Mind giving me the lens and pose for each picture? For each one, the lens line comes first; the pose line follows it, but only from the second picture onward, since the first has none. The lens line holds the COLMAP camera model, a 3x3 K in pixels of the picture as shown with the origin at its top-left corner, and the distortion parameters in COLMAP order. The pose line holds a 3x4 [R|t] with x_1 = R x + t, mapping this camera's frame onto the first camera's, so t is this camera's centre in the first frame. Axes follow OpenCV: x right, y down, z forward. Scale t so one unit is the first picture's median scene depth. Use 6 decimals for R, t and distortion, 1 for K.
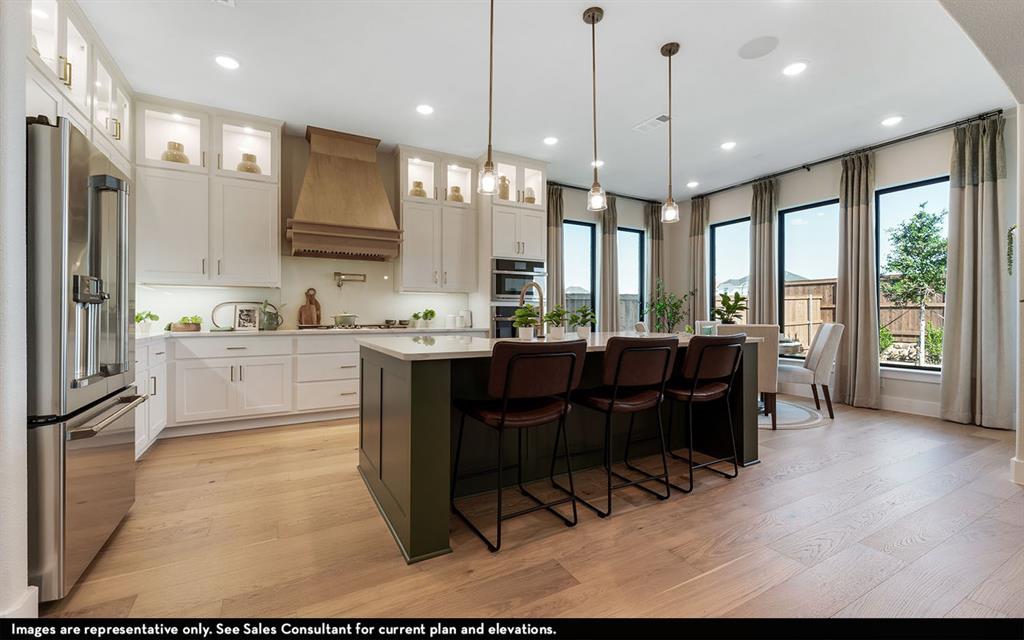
lens RADIAL K [[417.5, 0, 499.4], [0, 417.5, 313.5], [0, 0, 1]] dist [0.004154, 0.000561]
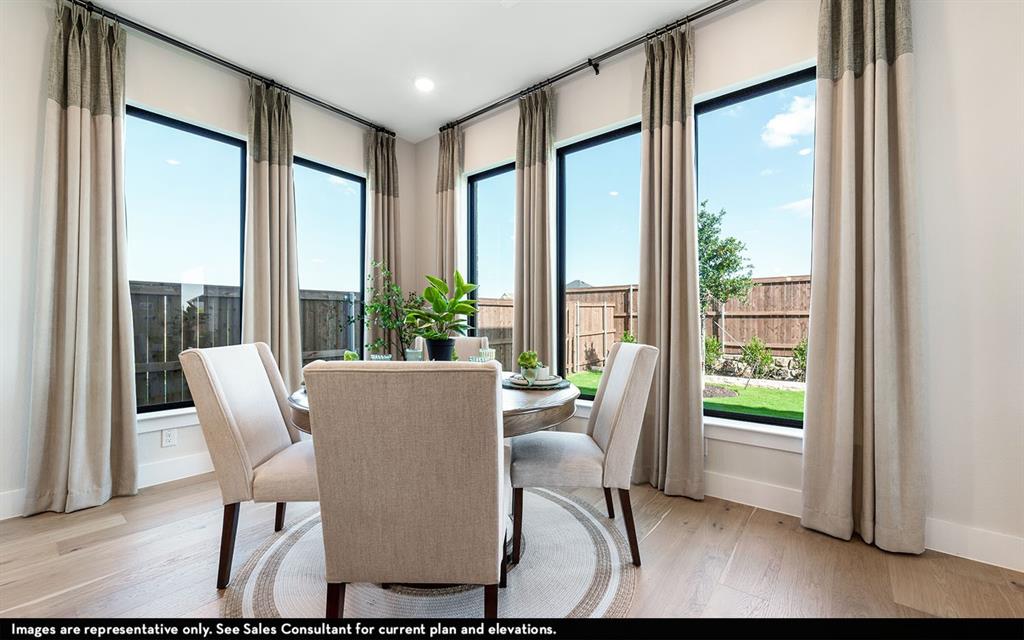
lens RADIAL K [[417.5, 0, 515.1], [0, 417.5, 318.2], [0, 0, 1]] dist [0.004154, 0.000561]
pose [[0.911856, 0.004695, 0.410484, 0.374000], [-0.000710, 0.999951, -0.009862, 0.001155], [-0.410510, 0.008701, 0.911814, 0.489385]]
